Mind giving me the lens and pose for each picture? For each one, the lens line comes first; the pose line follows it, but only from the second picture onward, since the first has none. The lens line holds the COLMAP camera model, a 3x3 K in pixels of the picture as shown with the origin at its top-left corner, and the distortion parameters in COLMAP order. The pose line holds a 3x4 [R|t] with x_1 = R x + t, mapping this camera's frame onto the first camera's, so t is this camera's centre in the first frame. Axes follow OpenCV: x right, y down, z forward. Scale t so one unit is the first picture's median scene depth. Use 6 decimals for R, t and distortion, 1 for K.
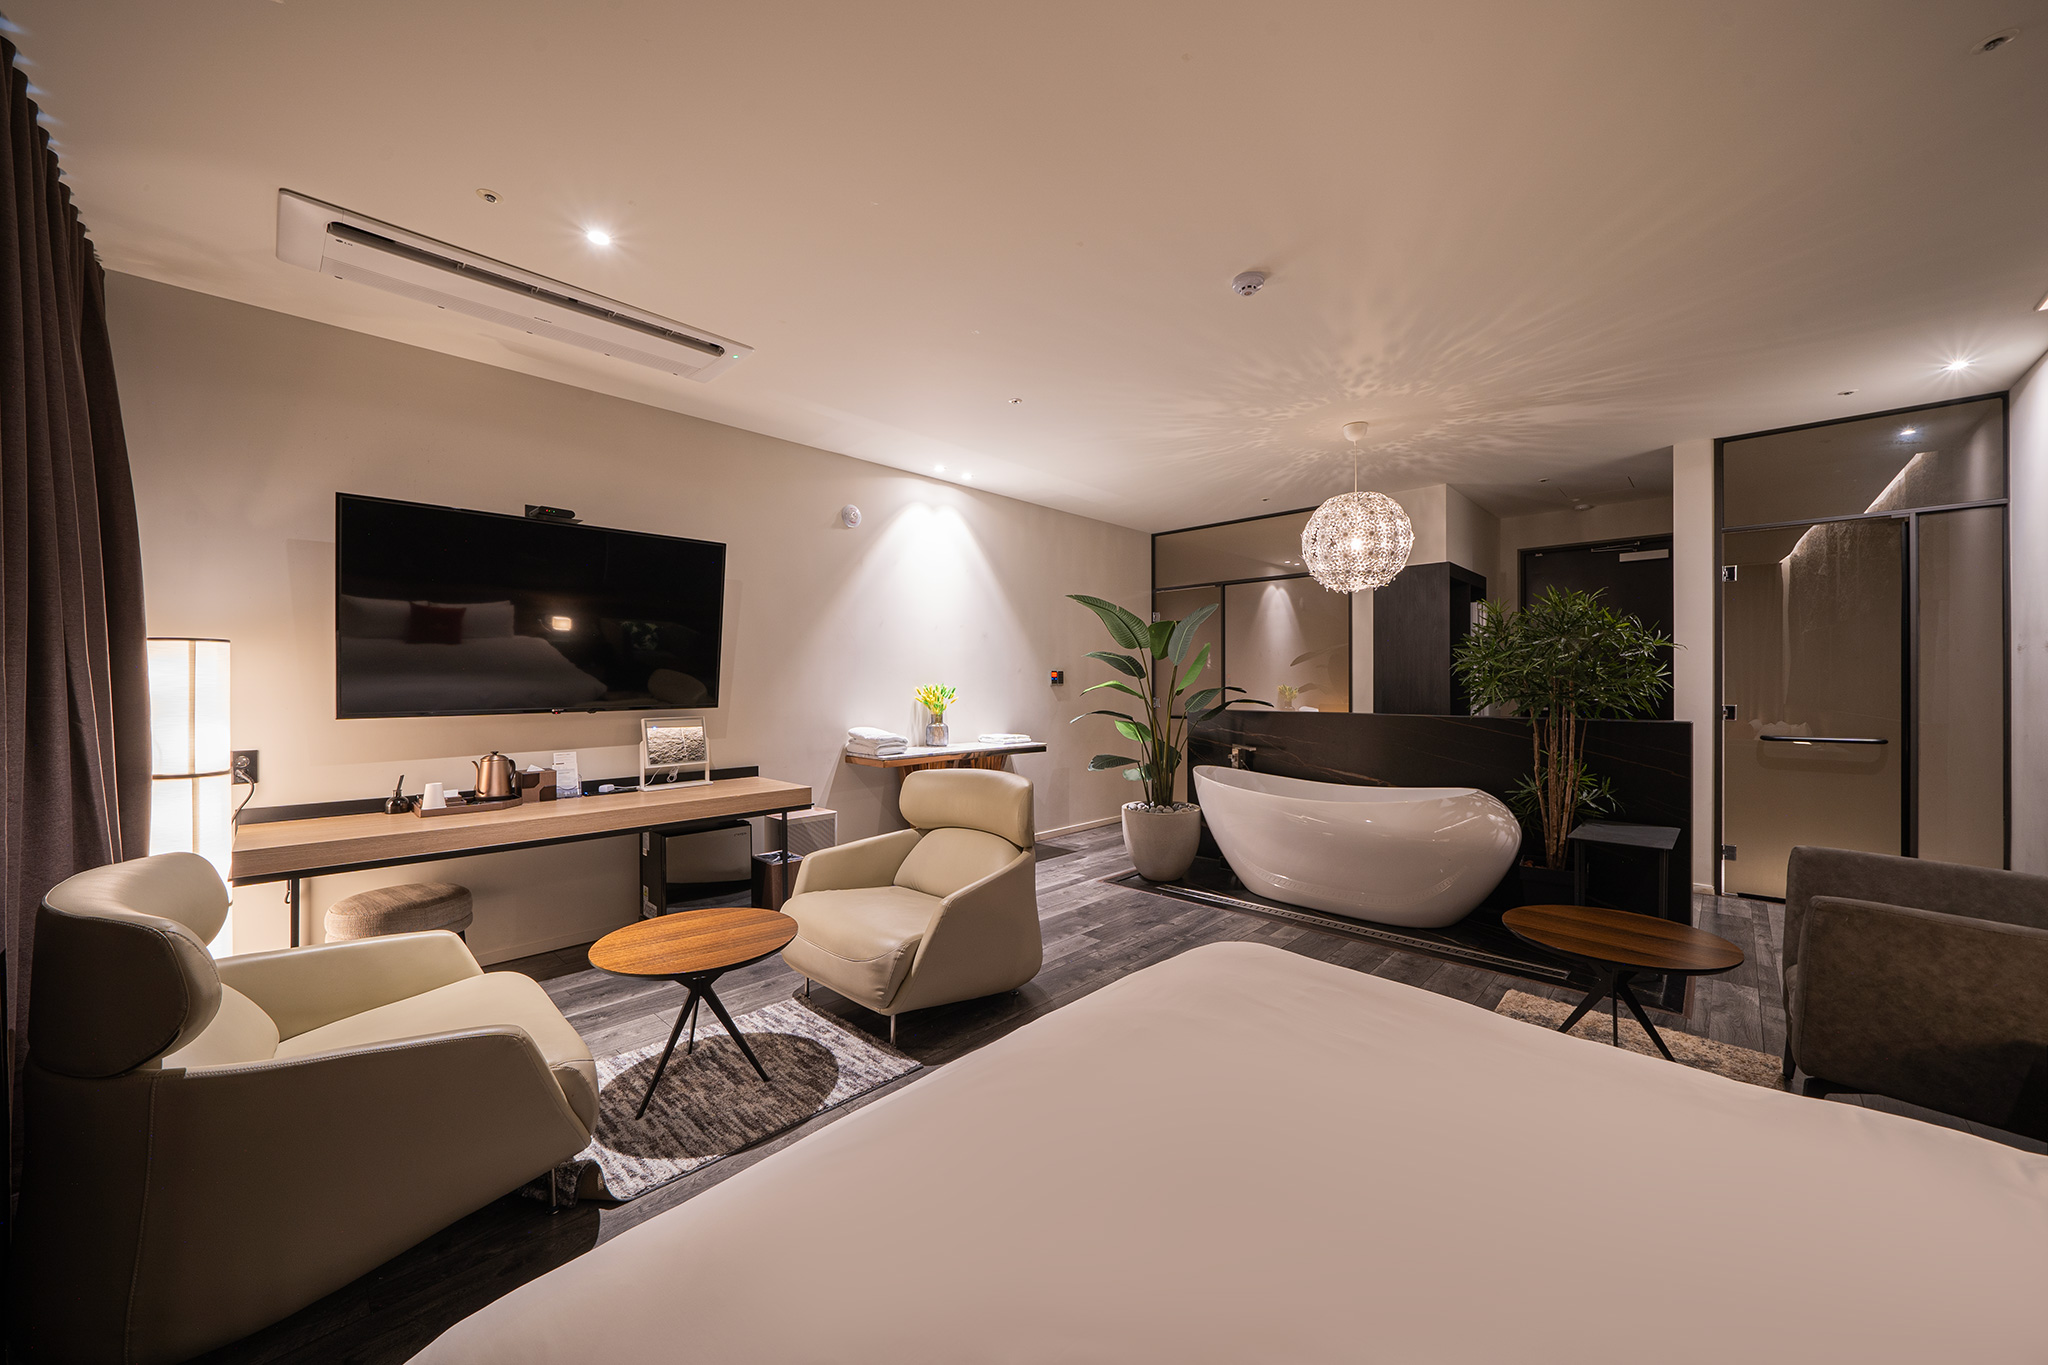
lens RADIAL K [[735.9, 0, 1024.0], [0, 735.9, 682.5], [0, 0, 1]] dist [-0.014154, 0.000022]
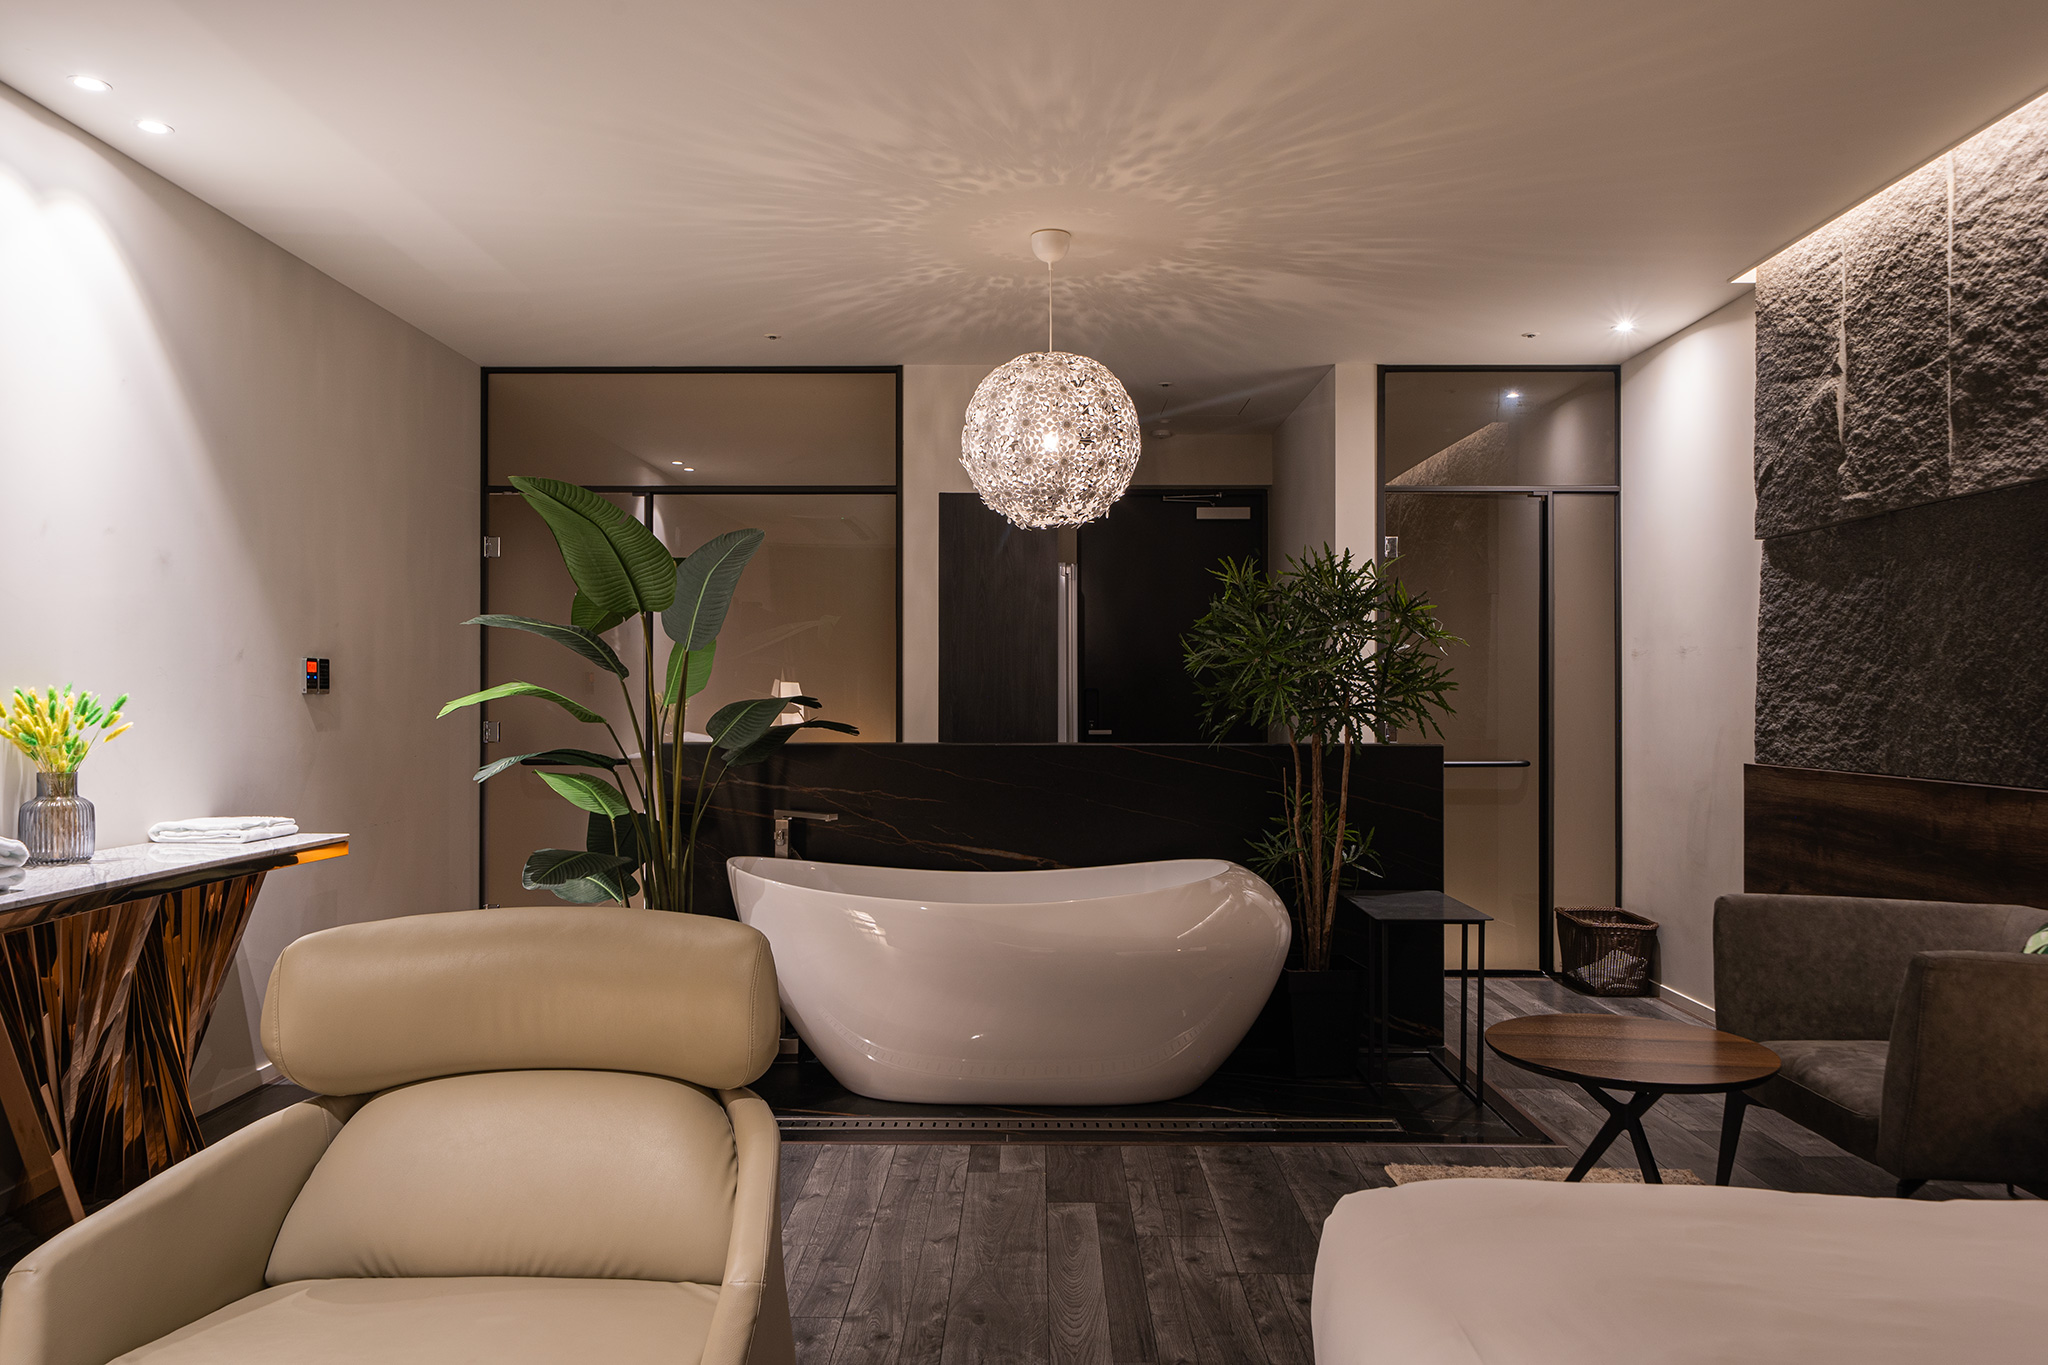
lens RADIAL K [[1356.7, 0, 1024.0], [0, 1356.7, 682.5], [0, 0, 1]] dist [-0.001289, 0.000517]
pose [[0.723115, 0.009265, 0.690666, -0.283397], [-0.003440, 0.999946, -0.009812, 0.006098], [-0.690720, 0.004719, 0.723107, 0.253717]]
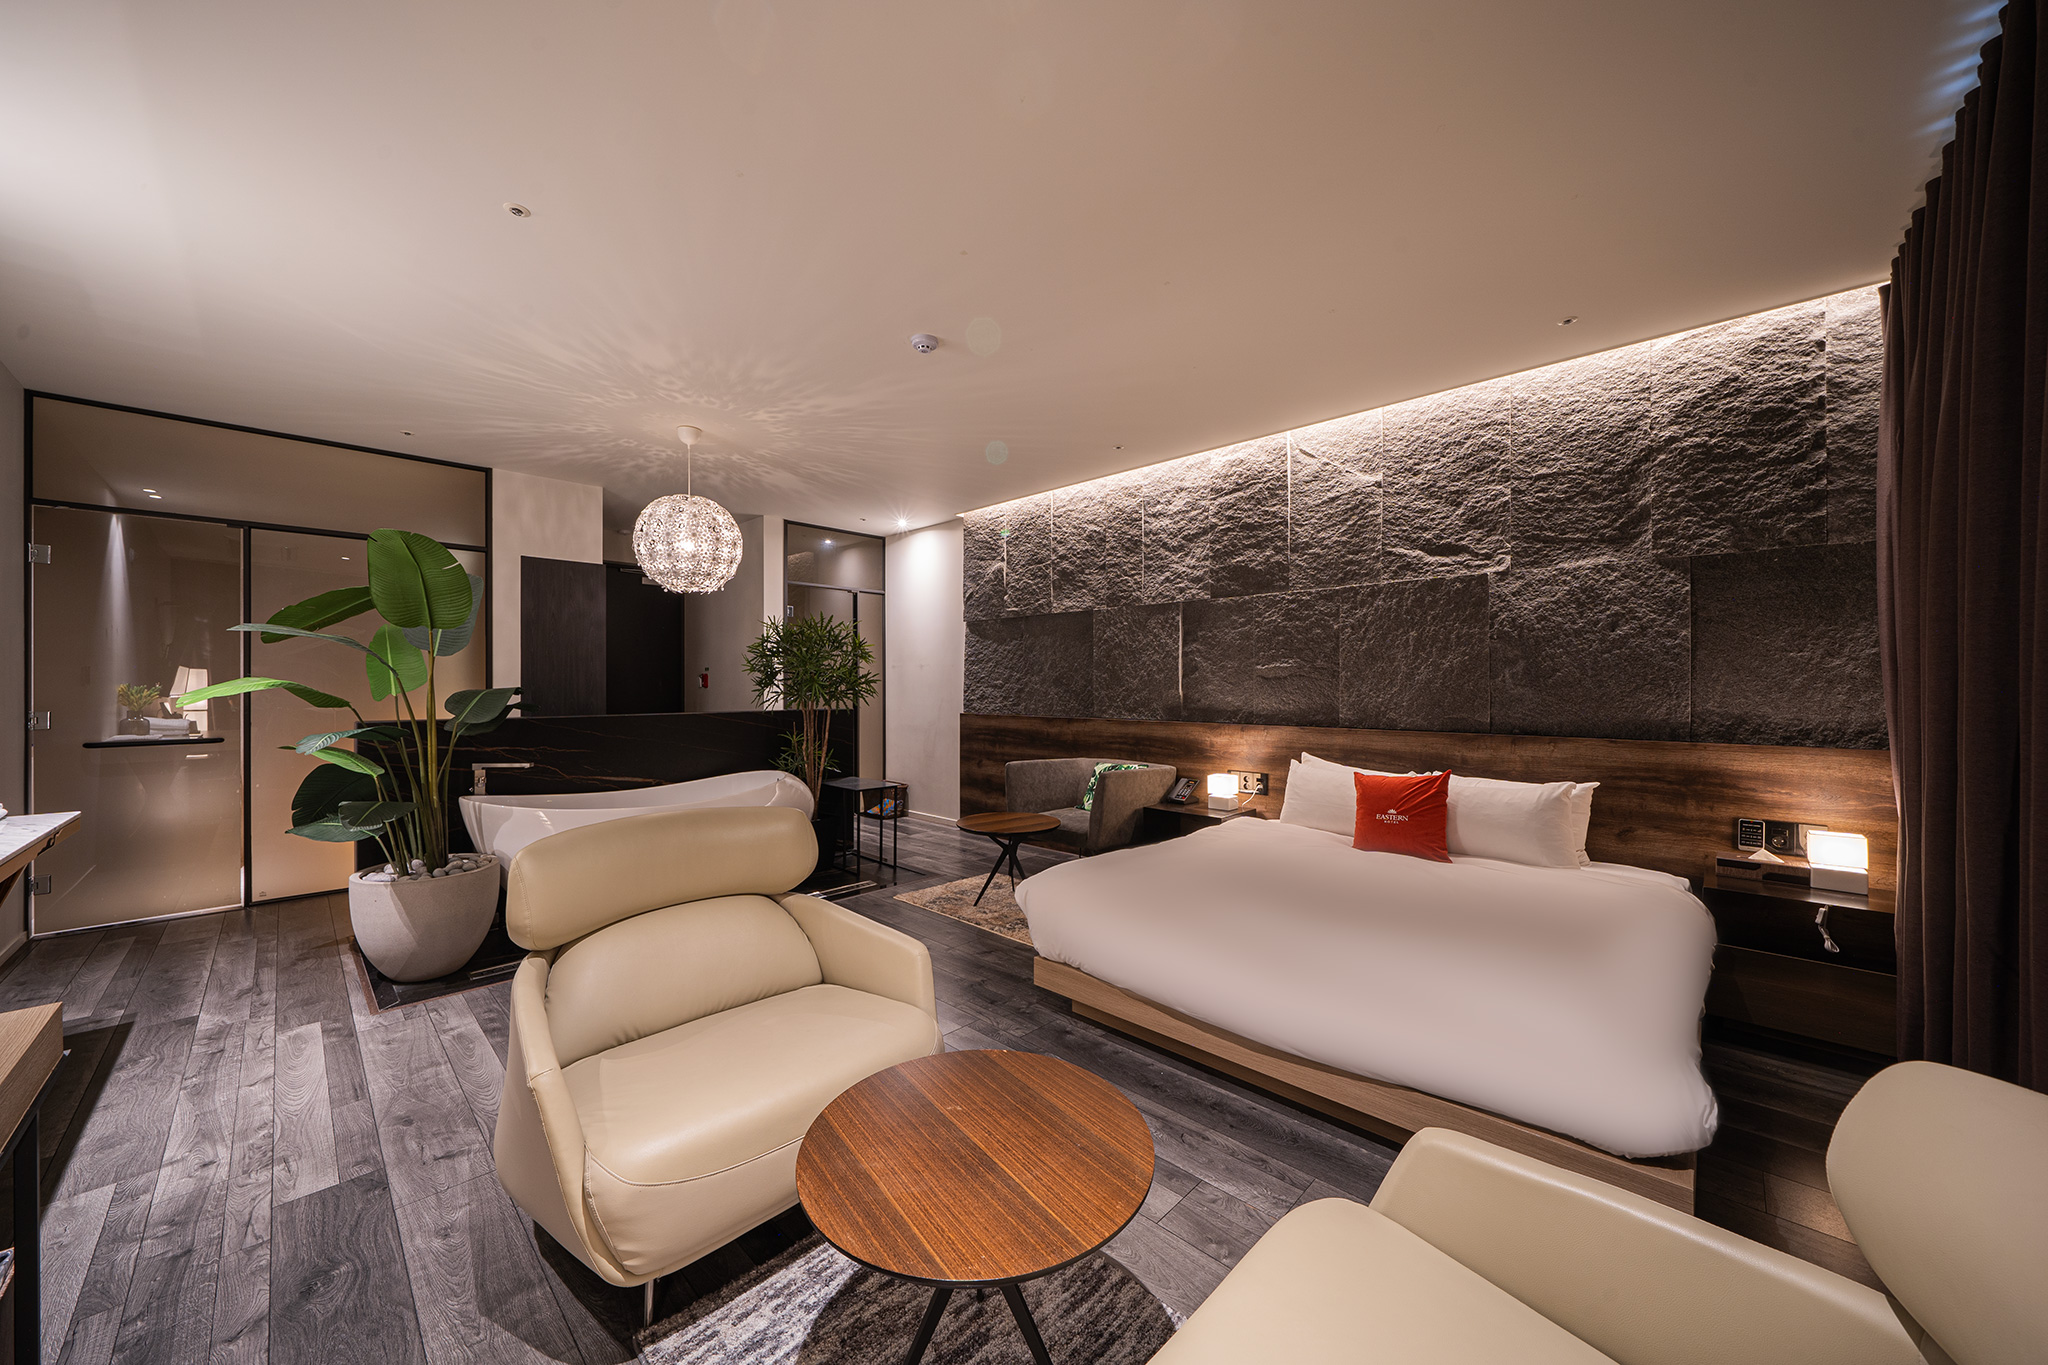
lens RADIAL K [[719.9, 0, 1024.0], [0, 719.9, 682.5], [0, 0, 1]] dist [0.000801, -0.000070]
pose [[0.002080, 0.005885, 0.999981, -0.540303], [-0.000102, 0.999983, -0.005885, 0.006497], [-0.999998, -0.000090, 0.002080, 0.529224]]
